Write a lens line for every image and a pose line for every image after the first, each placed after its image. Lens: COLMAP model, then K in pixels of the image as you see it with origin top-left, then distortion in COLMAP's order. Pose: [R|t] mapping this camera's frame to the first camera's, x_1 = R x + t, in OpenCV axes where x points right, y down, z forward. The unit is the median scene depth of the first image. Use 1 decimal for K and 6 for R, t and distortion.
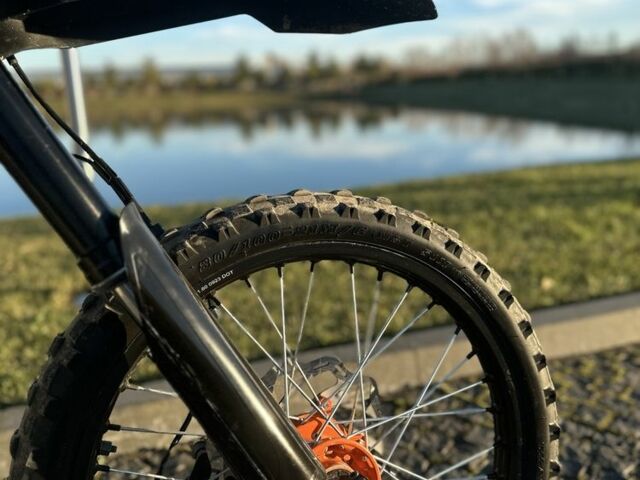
lens RADIAL K [[592.8, 0, 318.6], [0, 592.8, 242.1], [0, 0, 1]] dist [0.166595, -0.348818]
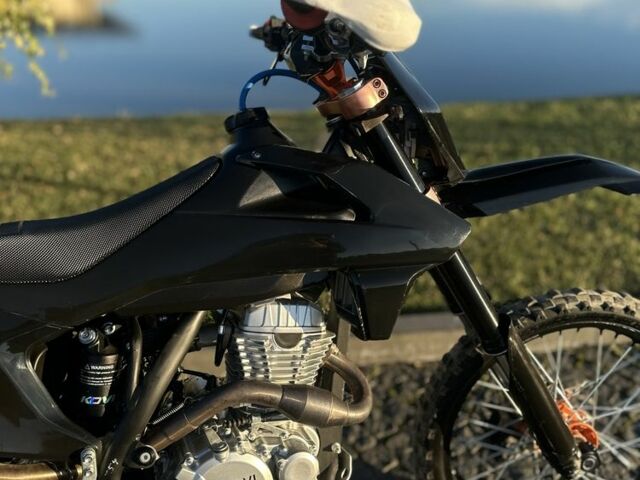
lens RADIAL K [[592.8, 0, 318.6], [0, 592.8, 242.1], [0, 0, 1]] dist [0.166595, -0.348818]
pose [[0.974286, 0.122881, -0.188857, -0.488563], [-0.073712, 0.965900, 0.248202, -0.641621], [0.212916, -0.227899, 0.950121, -0.861487]]
